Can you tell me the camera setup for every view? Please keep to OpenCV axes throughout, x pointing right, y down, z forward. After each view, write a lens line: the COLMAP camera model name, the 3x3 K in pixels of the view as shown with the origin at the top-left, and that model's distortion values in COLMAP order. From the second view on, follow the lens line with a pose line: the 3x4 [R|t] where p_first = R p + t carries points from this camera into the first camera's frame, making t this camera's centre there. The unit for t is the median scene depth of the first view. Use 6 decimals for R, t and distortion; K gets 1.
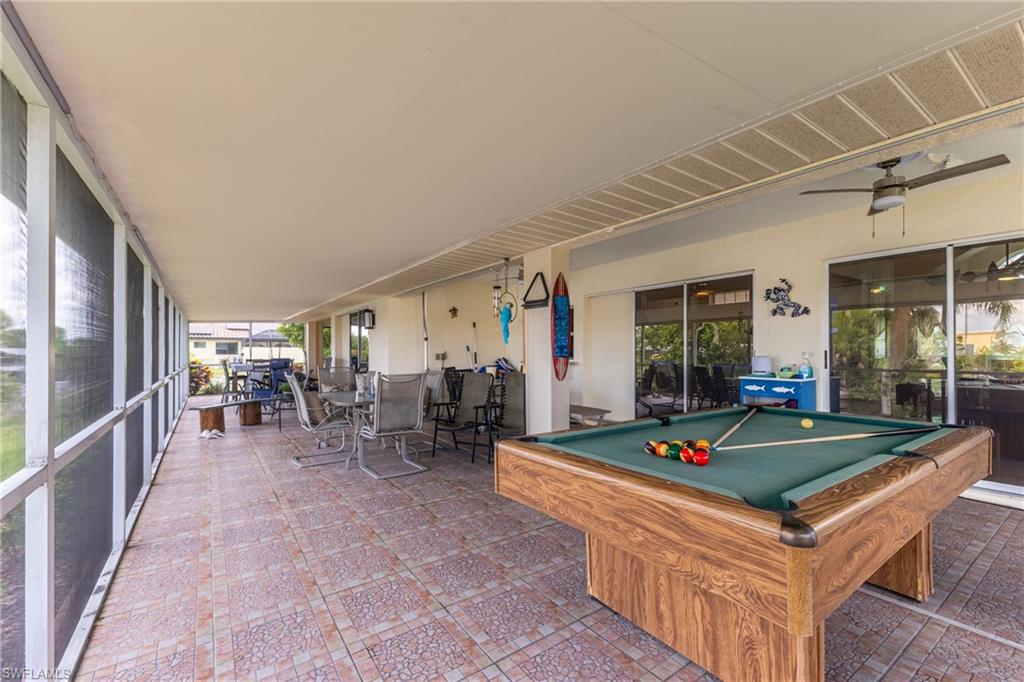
lens RADIAL K [[443.0, 0, 515.5], [0, 443.0, 346.6], [0, 0, 1]] dist [-0.000919, -0.000281]
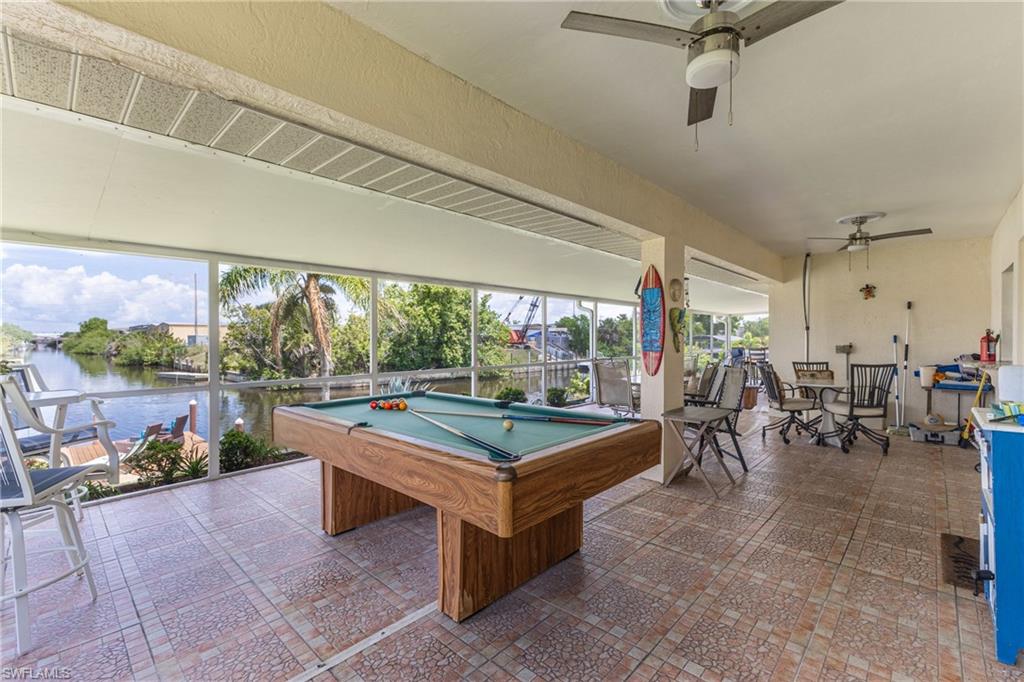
lens RADIAL K [[443.0, 0, 515.5], [0, 443.0, 346.6], [0, 0, 1]] dist [-0.000919, -0.000281]
pose [[0.202548, 0.015788, -0.979145, 0.496472], [0.013861, 0.999724, 0.018987, -0.006218], [0.979174, -0.017418, 0.202273, 0.253942]]
